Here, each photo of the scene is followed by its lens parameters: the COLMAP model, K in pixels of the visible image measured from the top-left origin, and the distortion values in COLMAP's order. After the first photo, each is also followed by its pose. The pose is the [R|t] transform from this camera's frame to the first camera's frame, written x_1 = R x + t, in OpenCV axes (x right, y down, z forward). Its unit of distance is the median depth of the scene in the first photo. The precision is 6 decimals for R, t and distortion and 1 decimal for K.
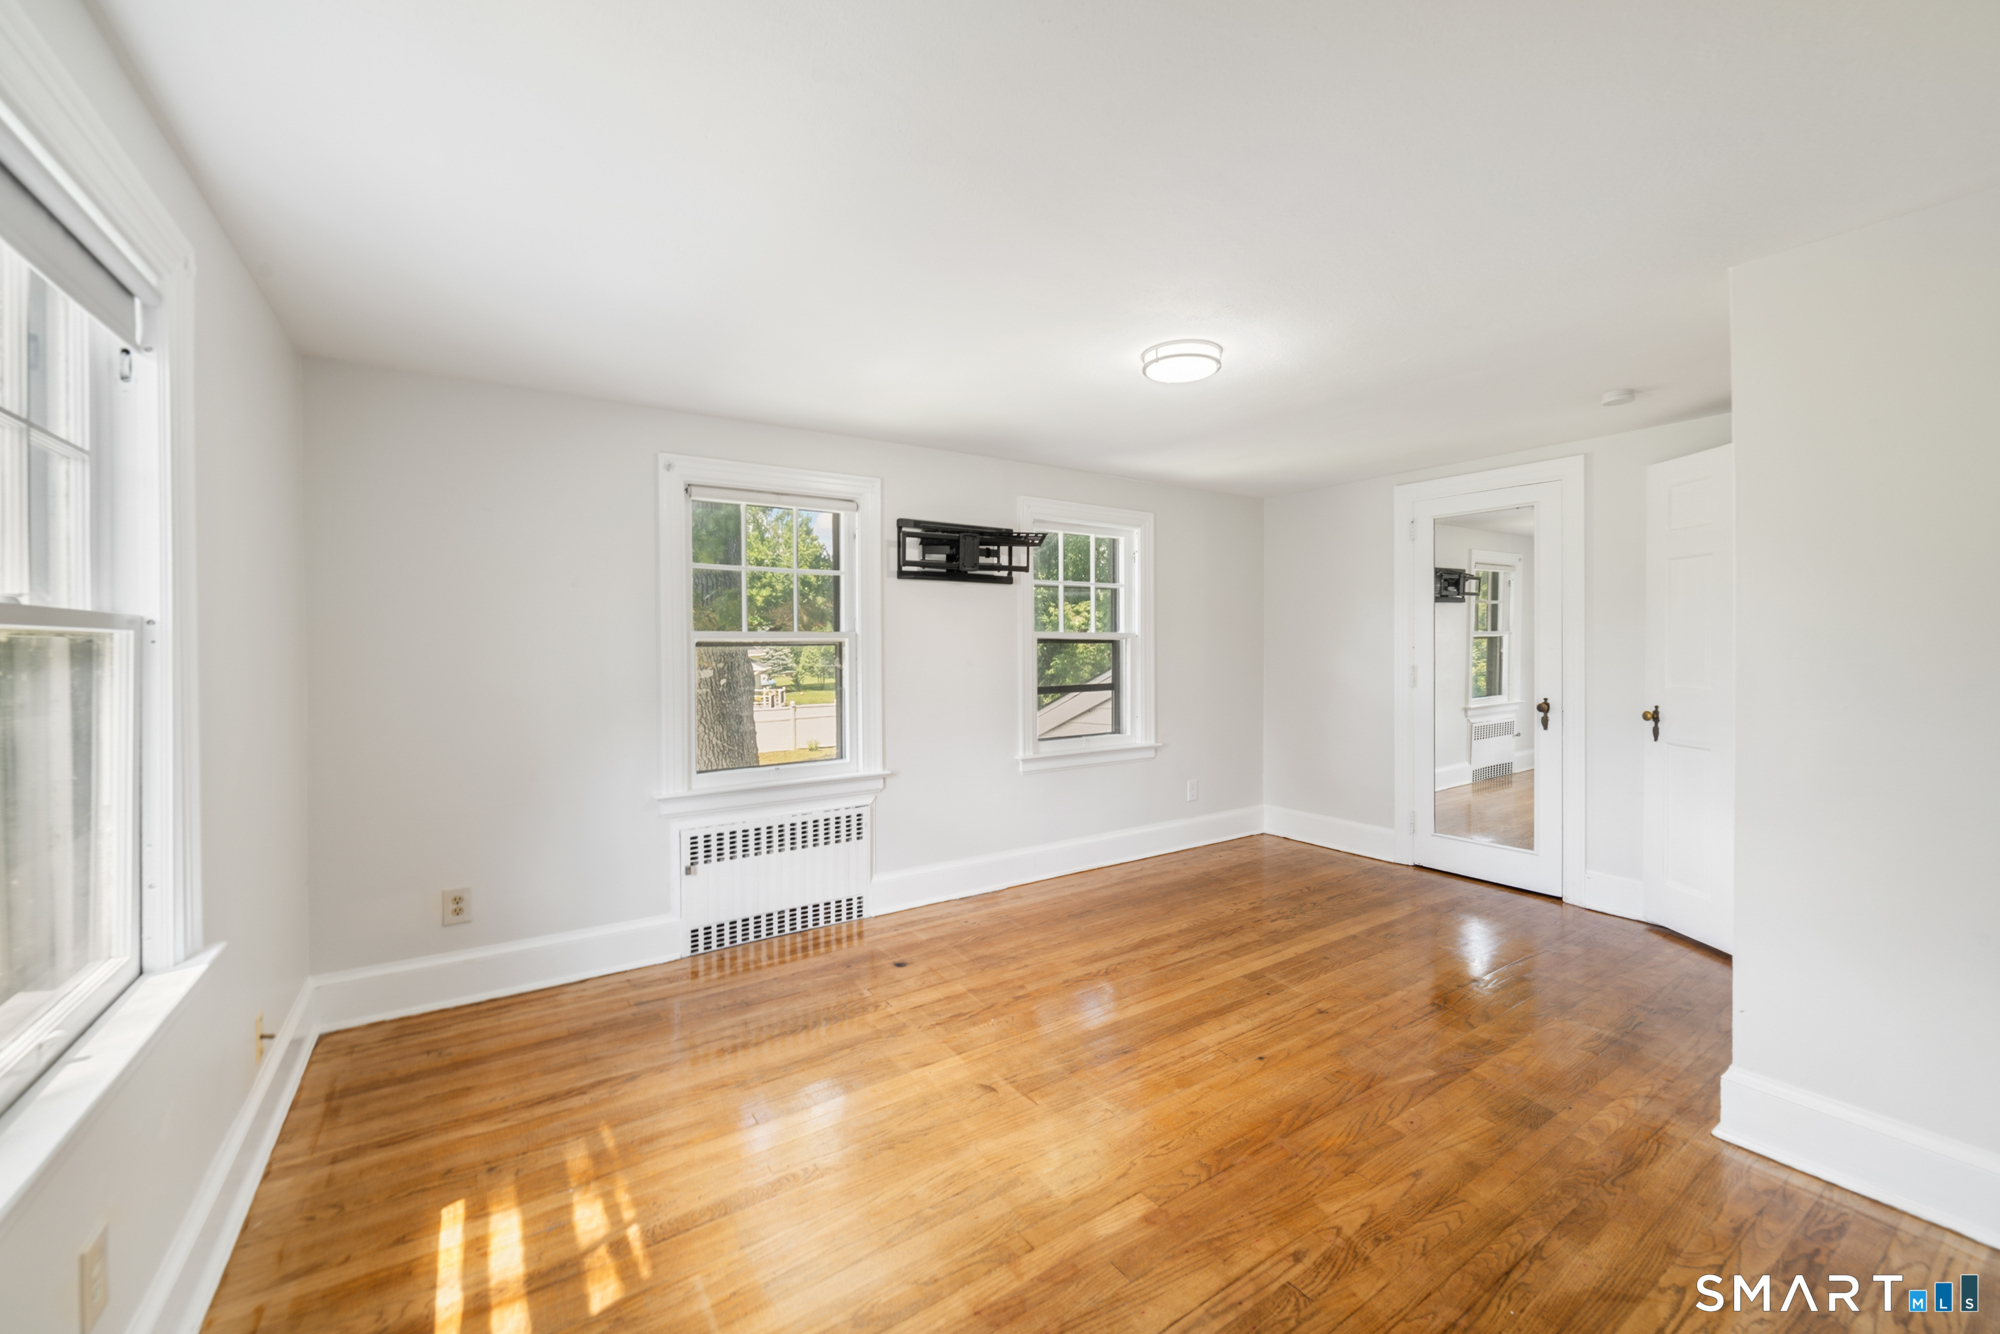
lens RADIAL K [[786.7, 0, 991.2], [0, 786.7, 665.9], [0, 0, 1]] dist [-0.002821, 0.000817]
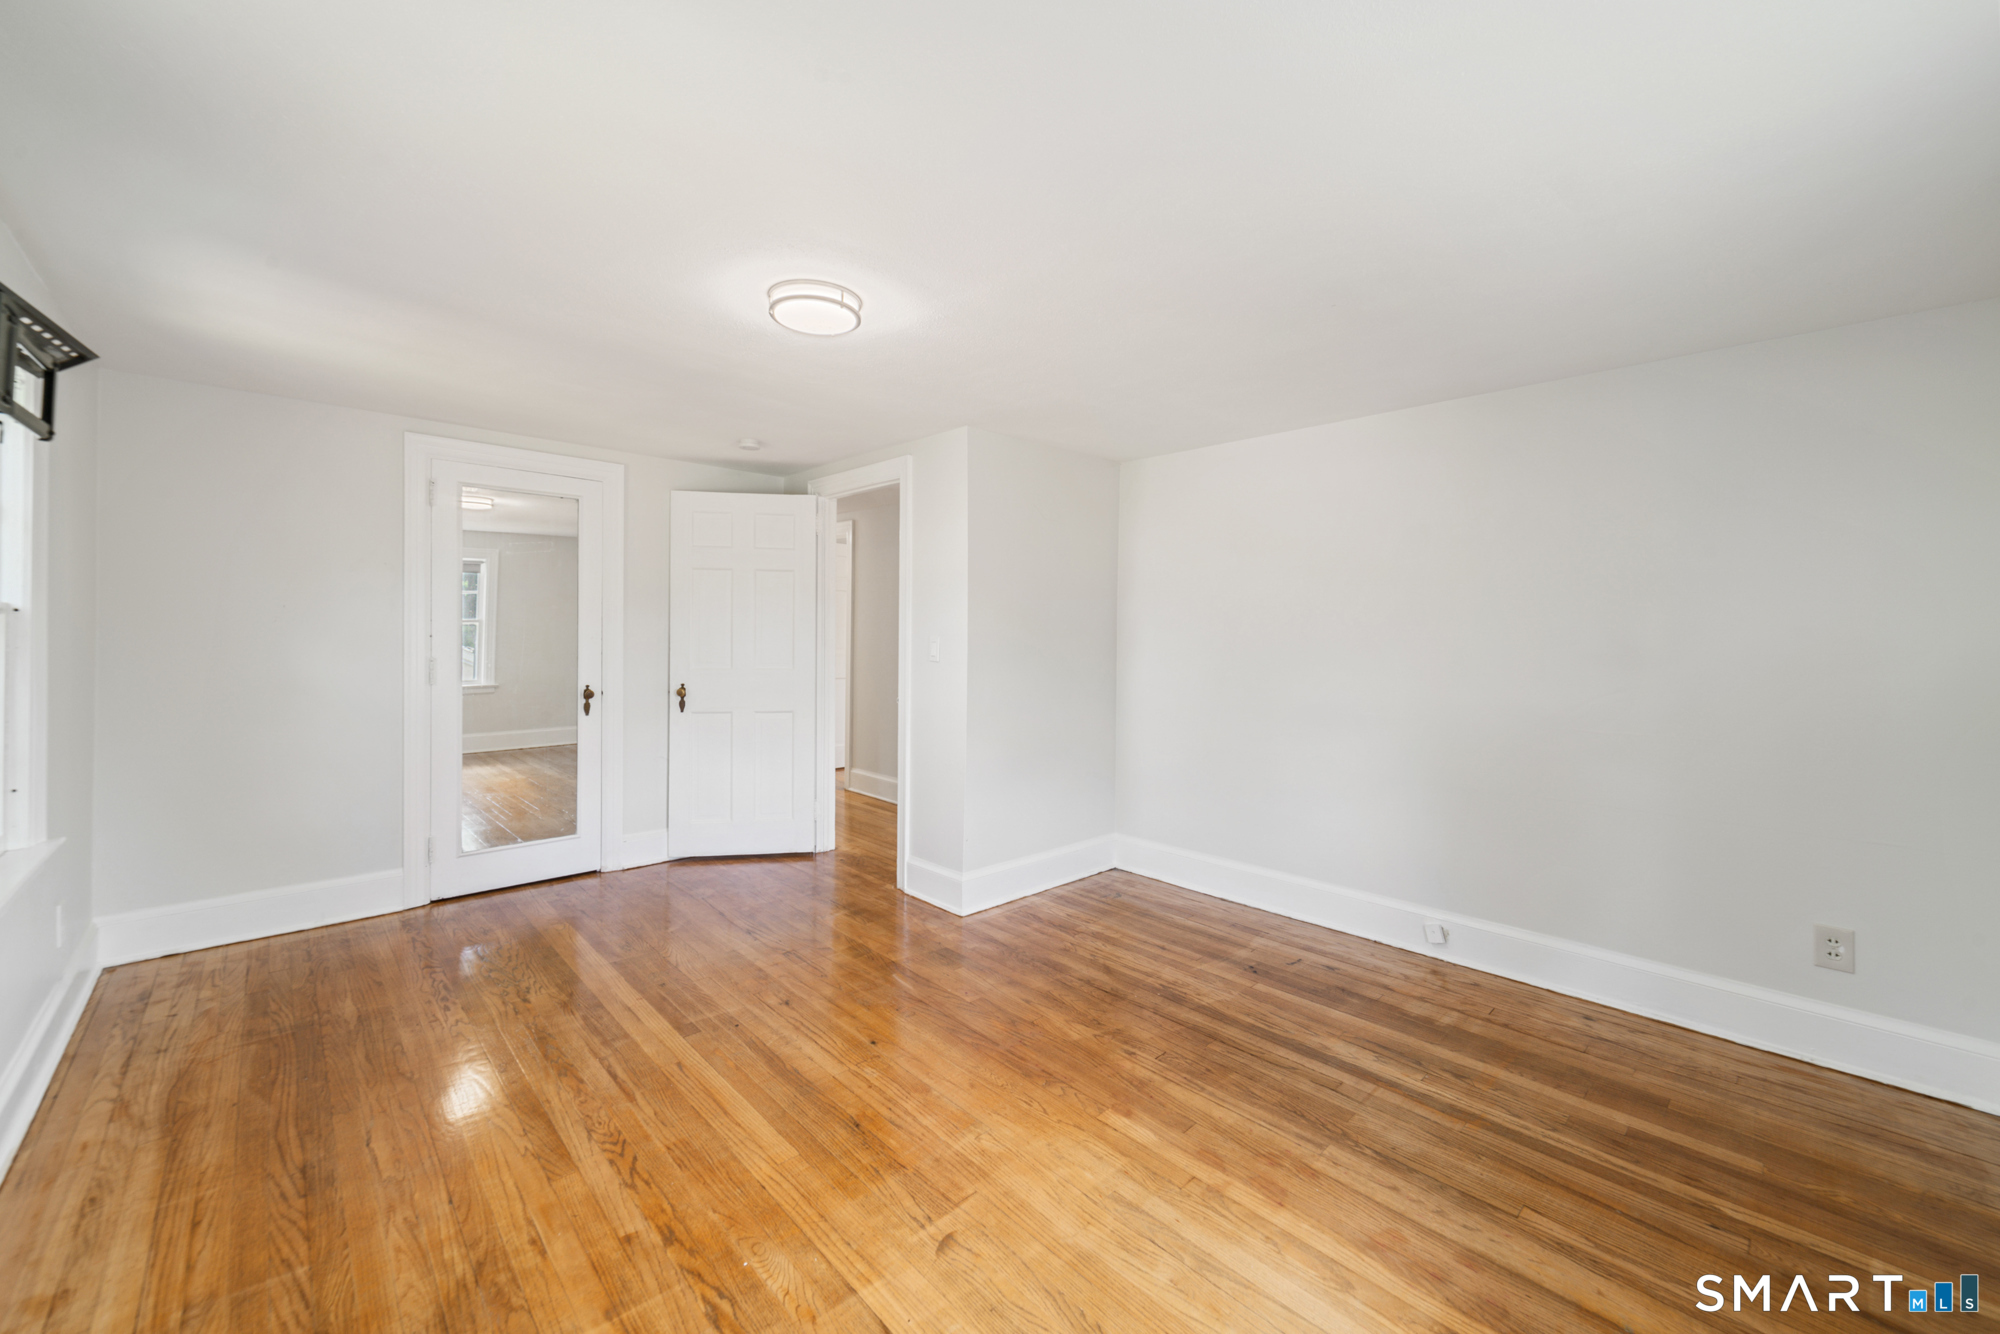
lens RADIAL K [[786.7, 0, 1012.9], [0, 786.7, 648.5], [0, 0, 1]] dist [-0.002821, 0.000817]
pose [[-0.188432, -0.013149, 0.981998, -0.631808], [0.019225, 0.999669, 0.017075, -0.022814], [-0.981898, 0.022096, -0.188117, 0.926307]]
